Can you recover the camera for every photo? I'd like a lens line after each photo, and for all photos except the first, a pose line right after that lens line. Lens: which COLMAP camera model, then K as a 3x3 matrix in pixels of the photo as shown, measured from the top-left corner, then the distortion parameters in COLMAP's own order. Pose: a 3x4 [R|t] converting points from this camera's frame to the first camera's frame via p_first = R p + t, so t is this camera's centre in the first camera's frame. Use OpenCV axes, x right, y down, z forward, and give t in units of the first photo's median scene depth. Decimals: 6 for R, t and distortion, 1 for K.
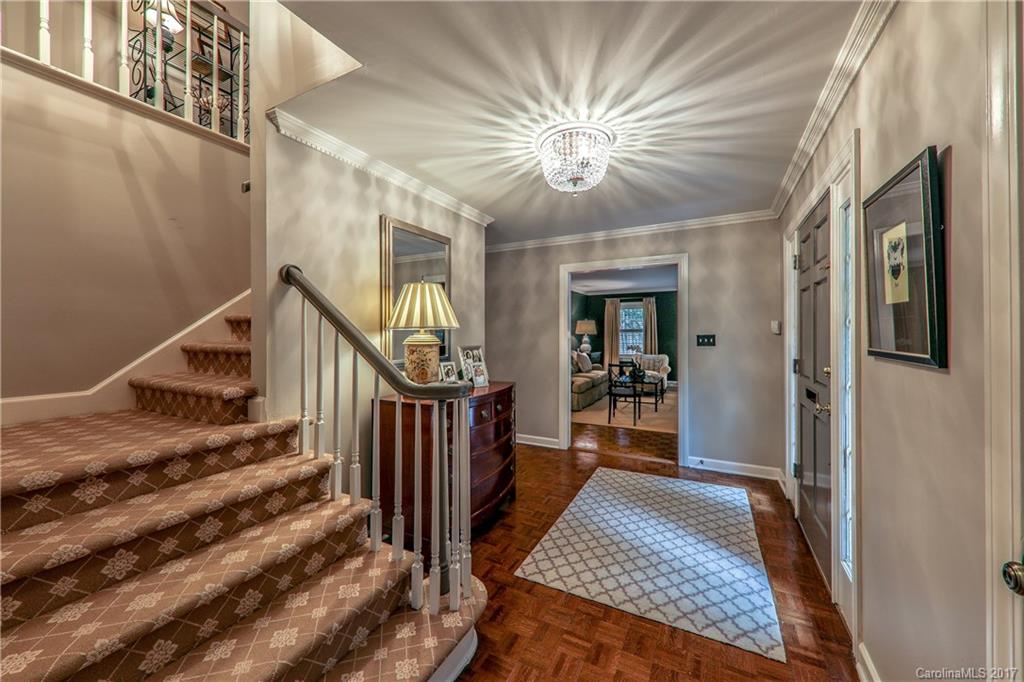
lens RADIAL K [[381.2, 0, 511.8], [0, 381.2, 321.5], [0, 0, 1]] dist [0.001247, 0.000007]
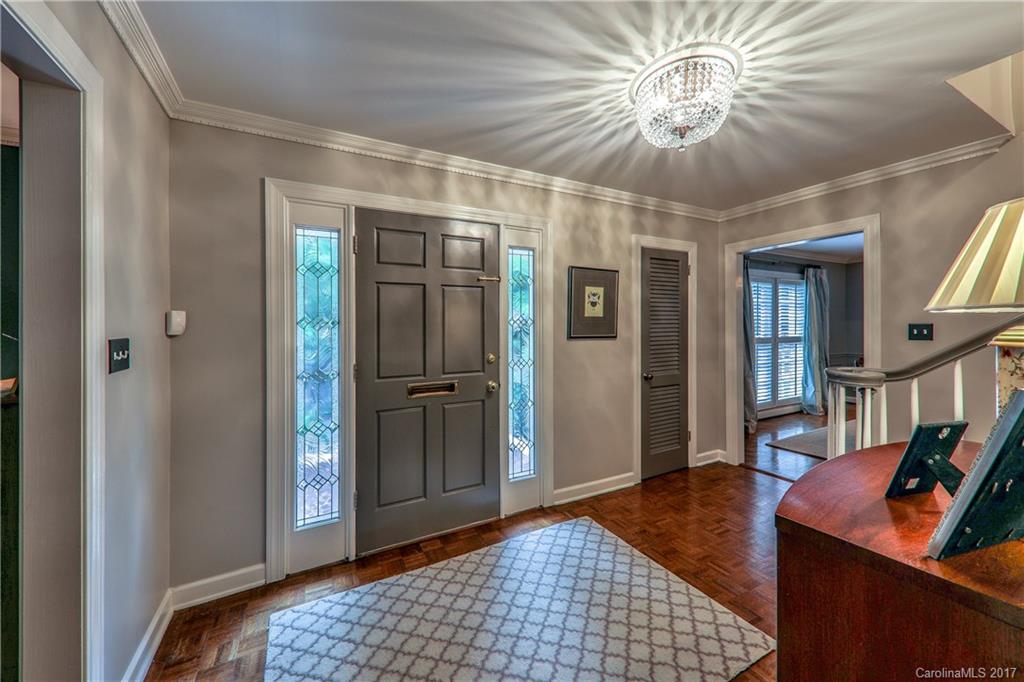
lens RADIAL K [[377.2, 0, 509.3], [0, 377.2, 335.4], [0, 0, 1]] dist [0.011541, -0.000203]
pose [[-0.821948, 0.002358, 0.569557, 0.014473], [-0.001803, 0.999976, -0.006742, 0.052628], [-0.569559, -0.006568, -0.821924, 1.781865]]
